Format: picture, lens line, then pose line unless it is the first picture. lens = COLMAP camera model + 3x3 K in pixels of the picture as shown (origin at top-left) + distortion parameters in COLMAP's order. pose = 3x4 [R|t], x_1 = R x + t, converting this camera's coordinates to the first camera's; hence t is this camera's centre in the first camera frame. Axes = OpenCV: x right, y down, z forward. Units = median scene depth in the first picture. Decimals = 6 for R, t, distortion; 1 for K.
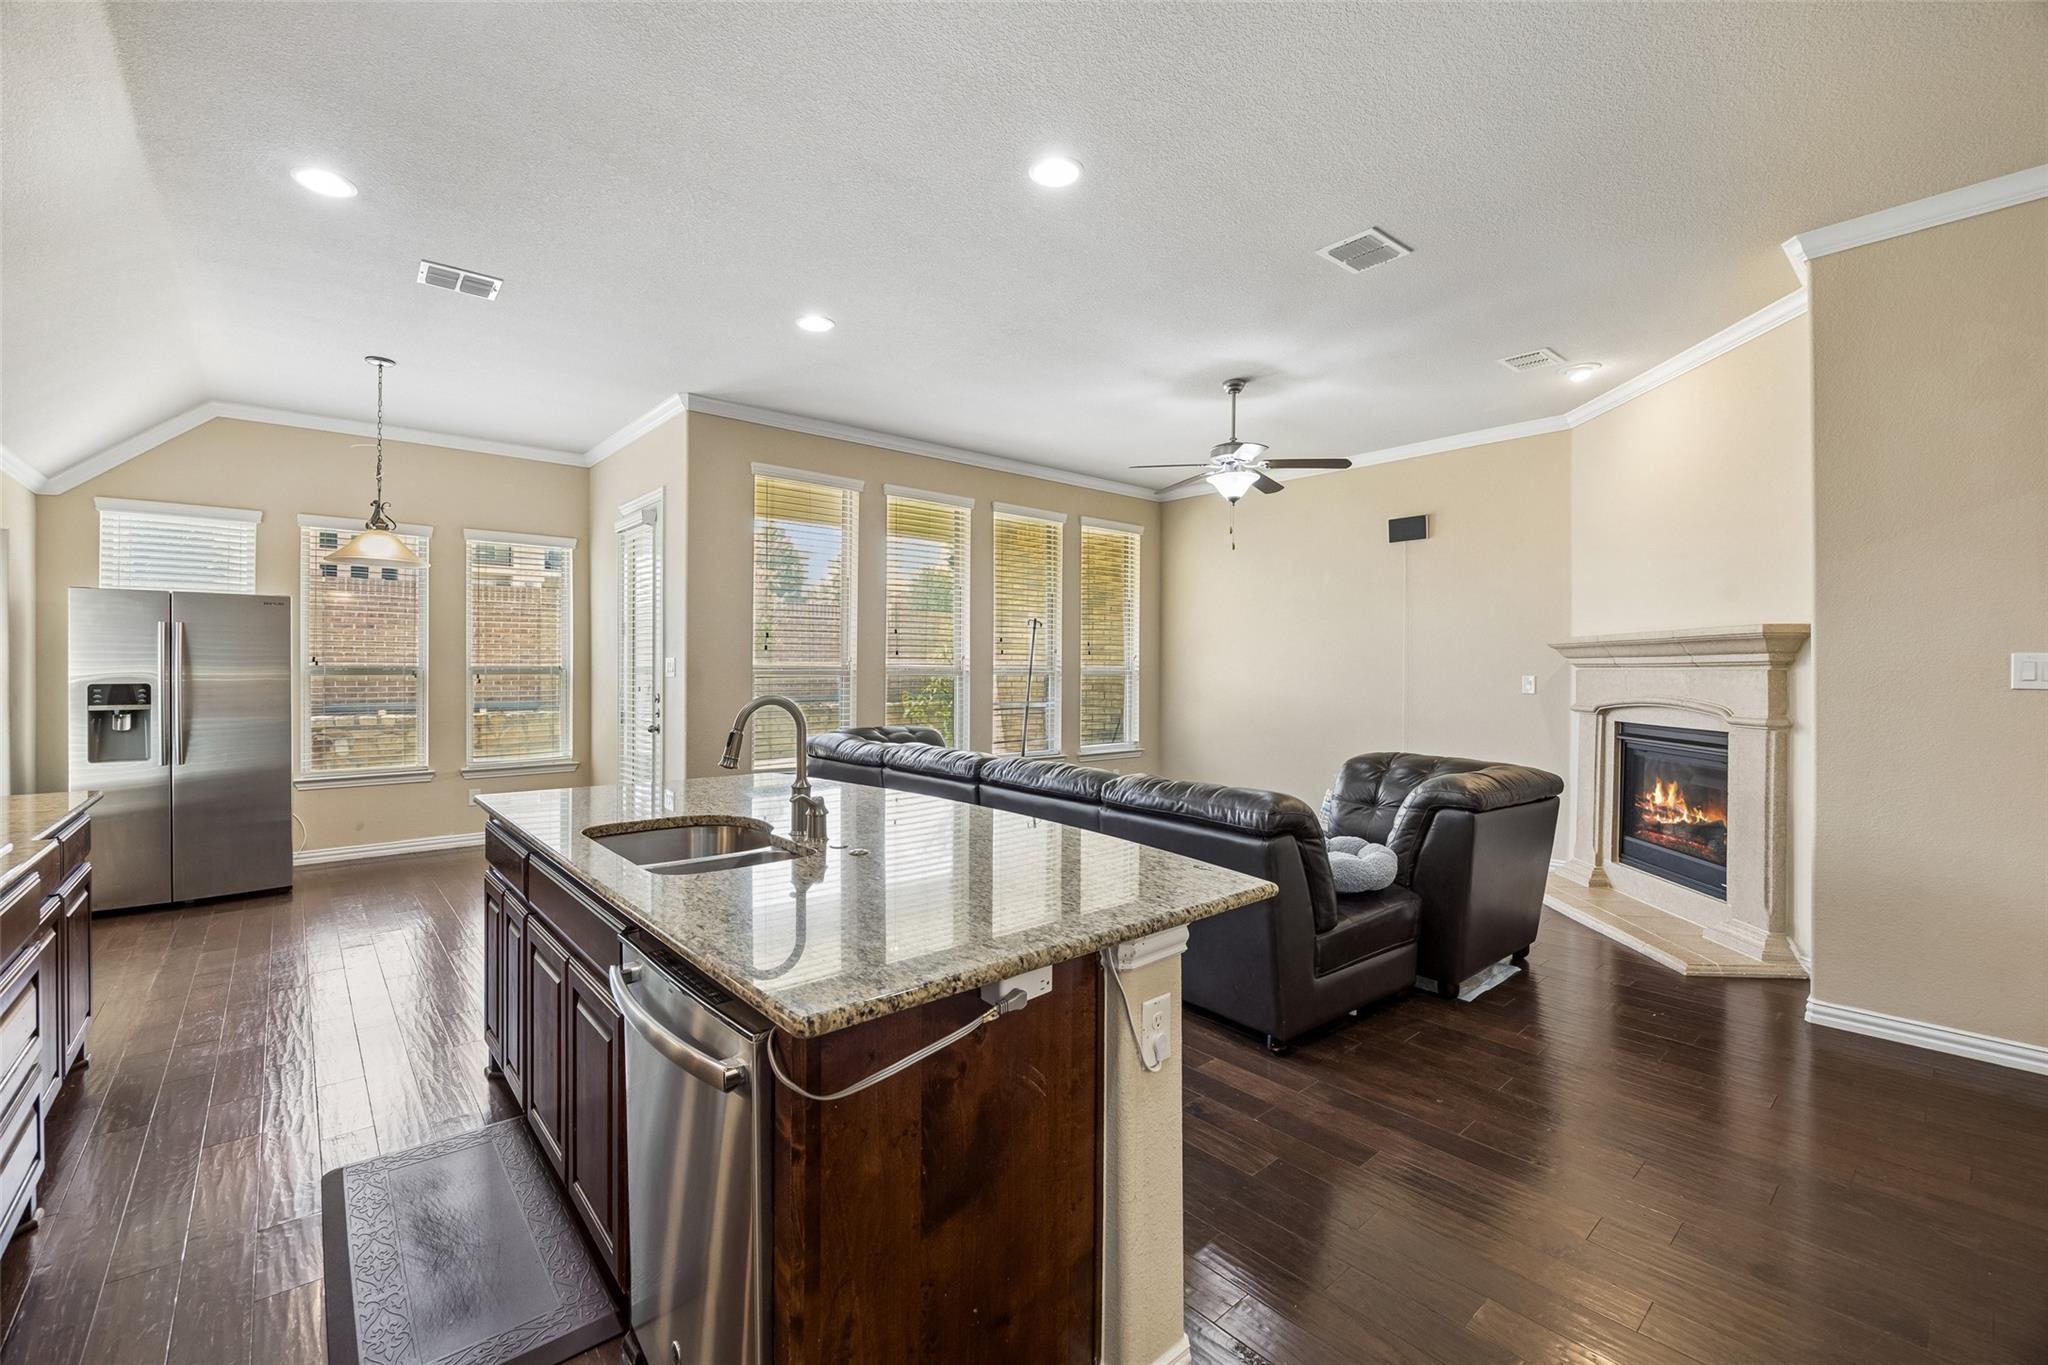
lens RADIAL K [[865.5, 0, 1024.9], [0, 865.5, 669.3], [0, 0, 1]] dist [-0.011209, -0.000307]
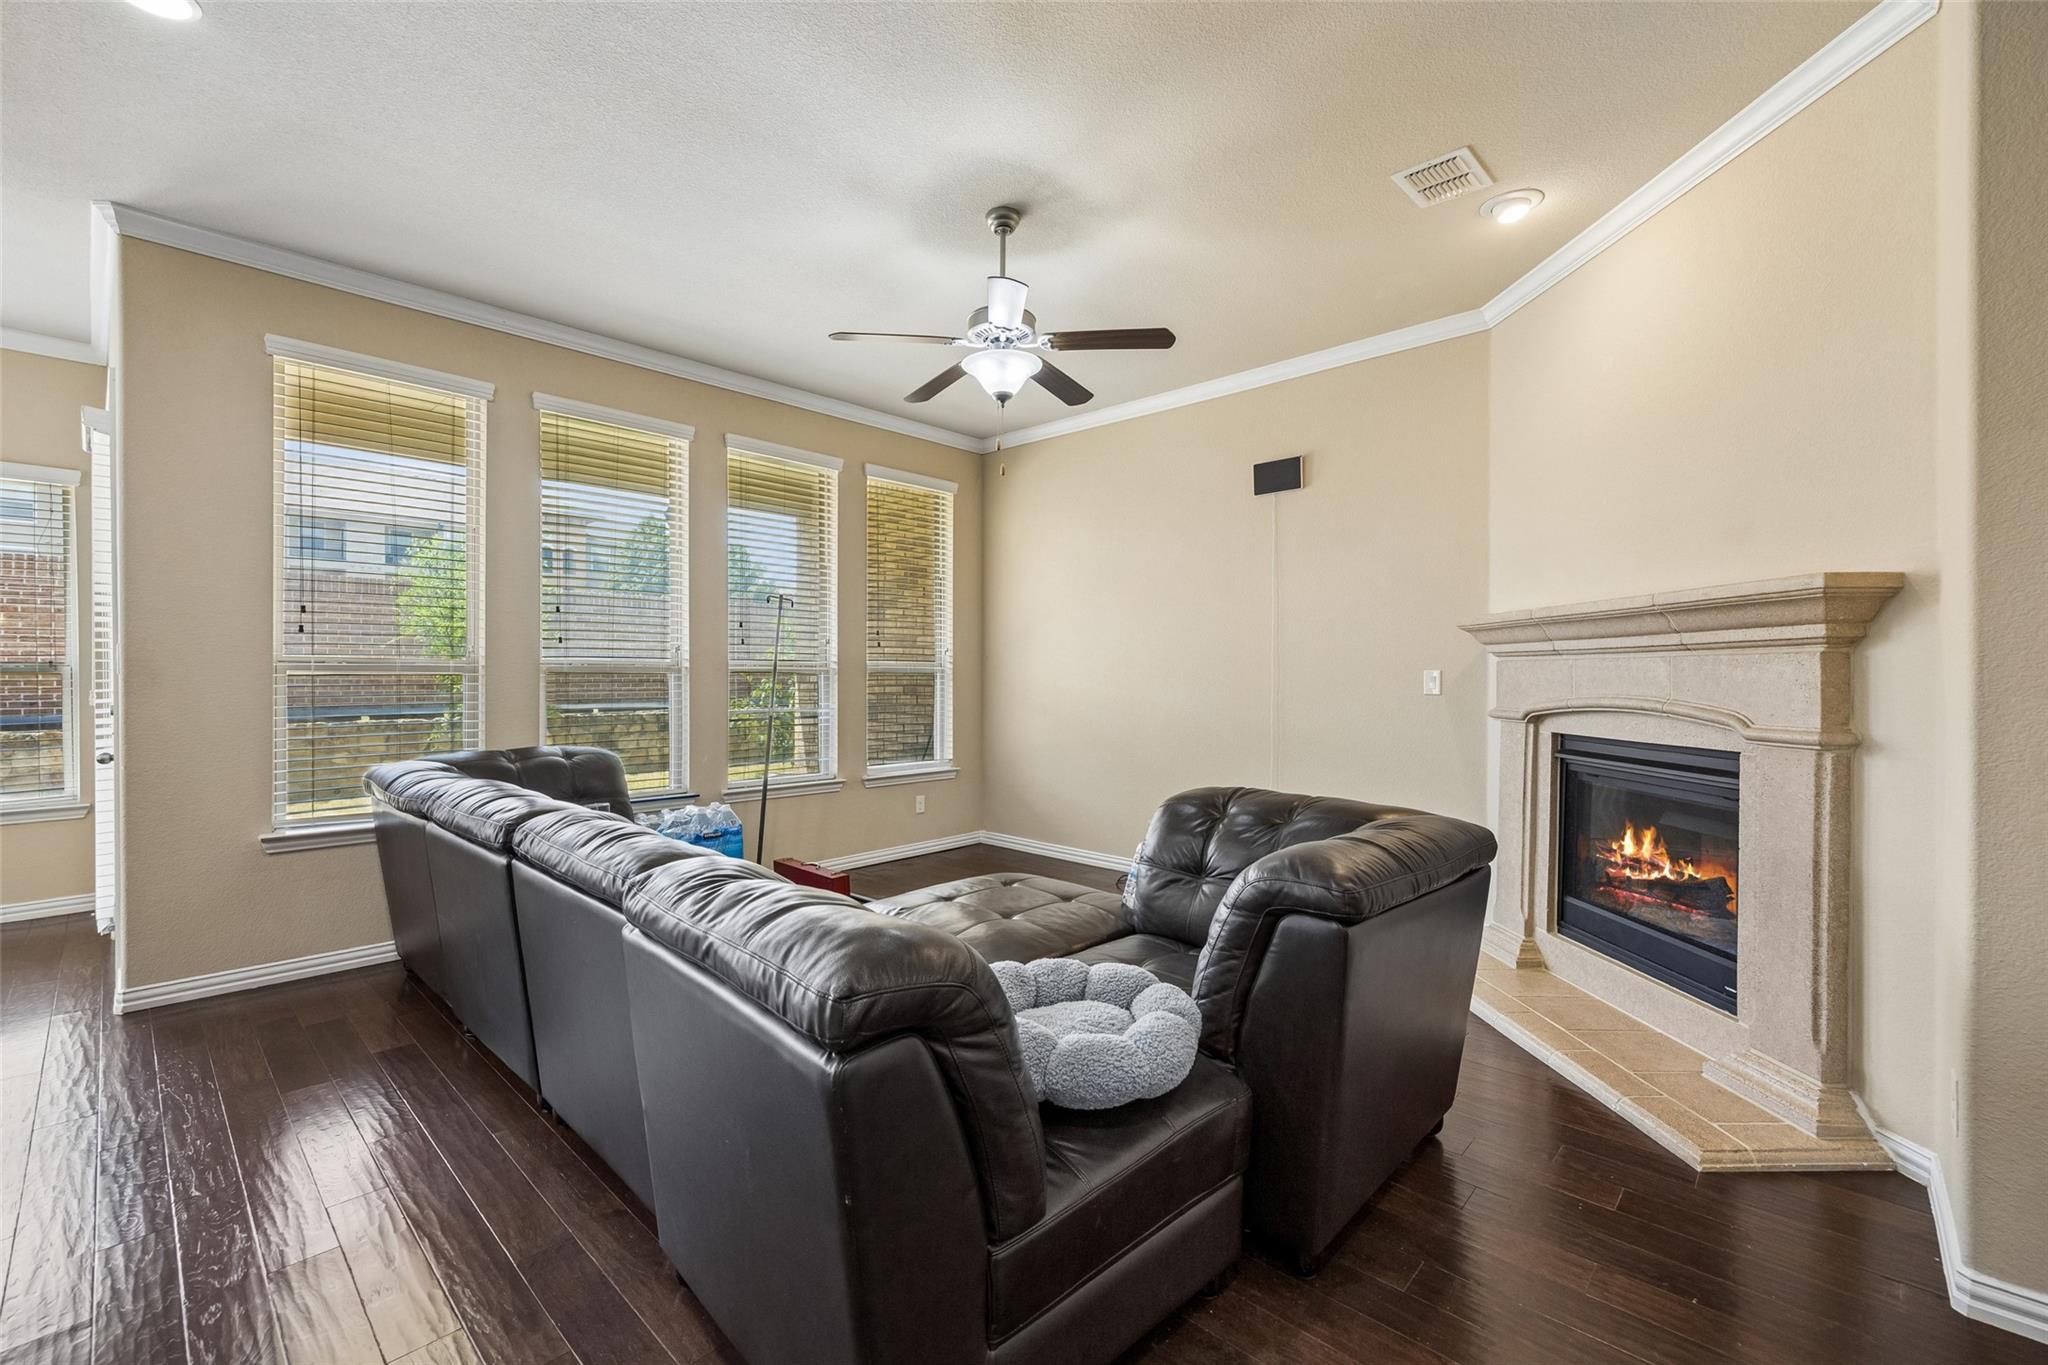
lens RADIAL K [[865.4, 0, 1024.0], [0, 865.4, 682.5], [0, 0, 1]] dist [-0.000454, 0.000007]
pose [[0.995066, -0.004293, 0.099125, 0.210207], [0.003313, 0.999944, 0.010046, 0.012335], [-0.099163, -0.009668, 0.995024, 0.383166]]
